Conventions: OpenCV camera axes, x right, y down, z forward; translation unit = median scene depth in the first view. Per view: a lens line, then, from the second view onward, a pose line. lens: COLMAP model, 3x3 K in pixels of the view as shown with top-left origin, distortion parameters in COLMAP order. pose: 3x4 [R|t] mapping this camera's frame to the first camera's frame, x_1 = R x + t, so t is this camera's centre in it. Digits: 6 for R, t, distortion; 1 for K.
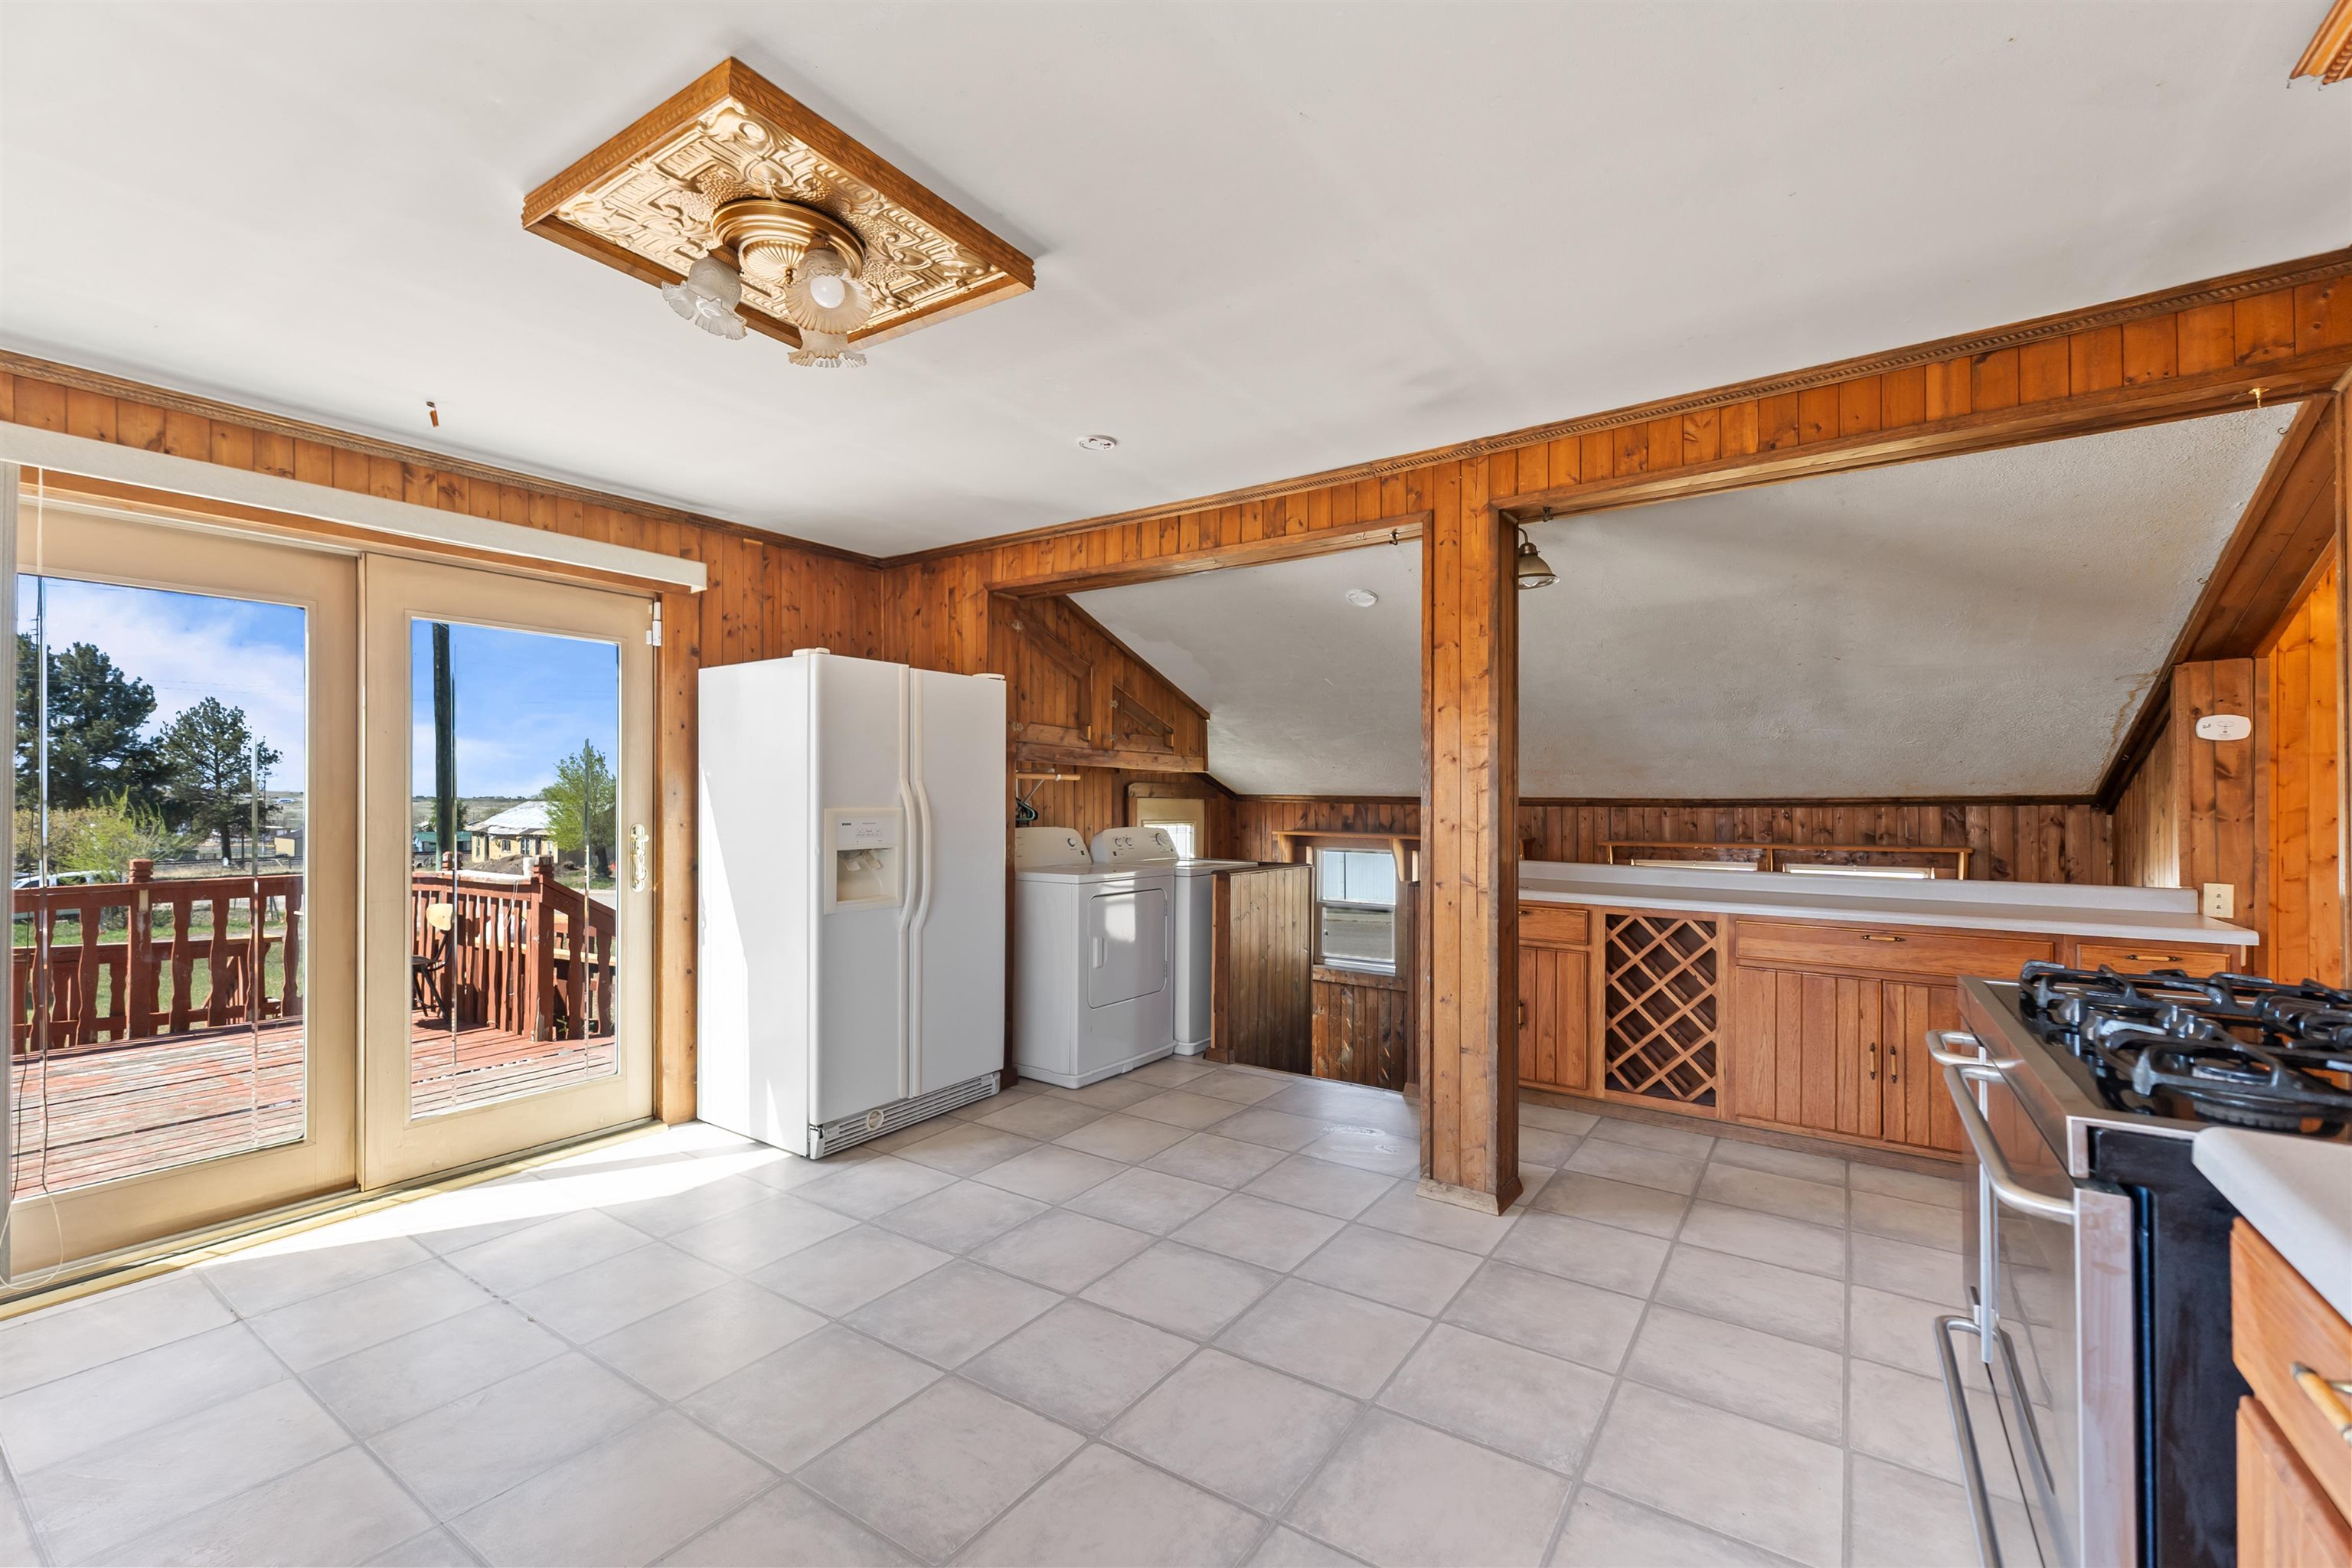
lens RADIAL K [[980.3, 0, 1168.6], [0, 980.3, 798.2], [0, 0, 1]] dist [0.003836, 0.000094]
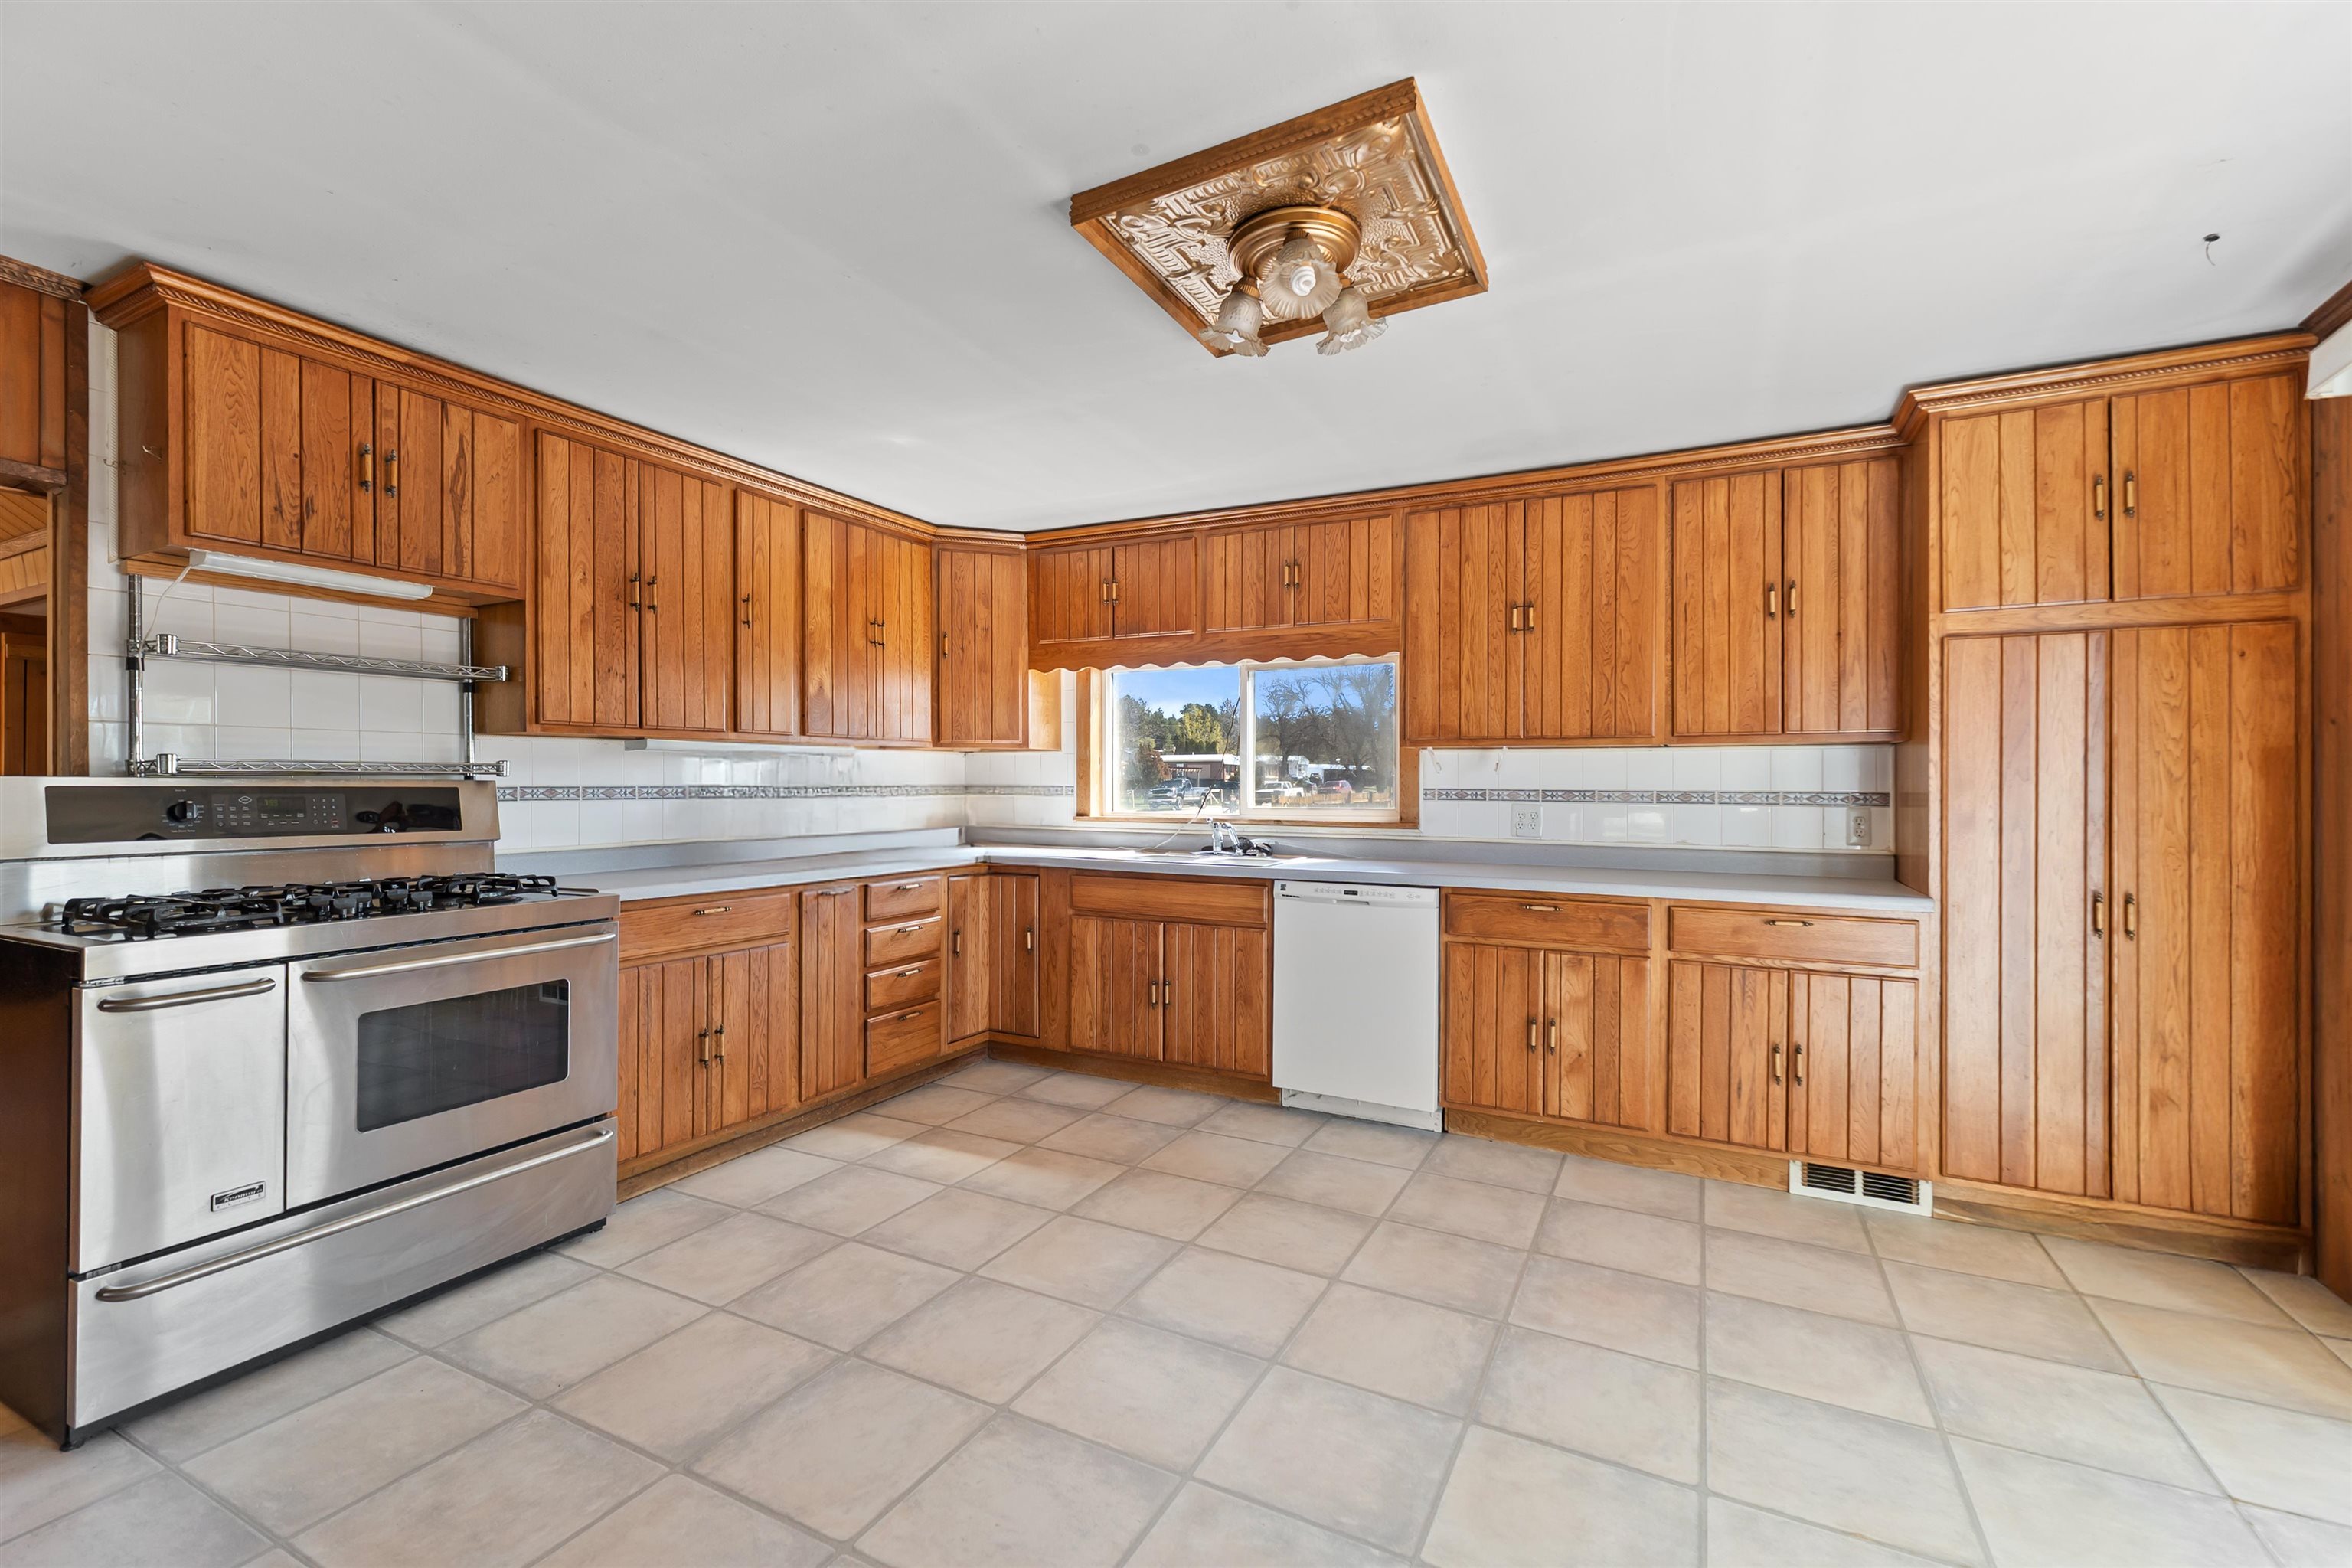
lens RADIAL K [[1007.5, 0, 1176.0], [0, 1007.5, 784.0], [0, 0, 1]] dist [0.004259, 0.000514]
pose [[-0.991928, -0.001869, -0.126791, -0.070416], [-0.000304, 0.999924, -0.012356, 0.018460], [0.126805, -0.012217, -0.991852, 1.200034]]
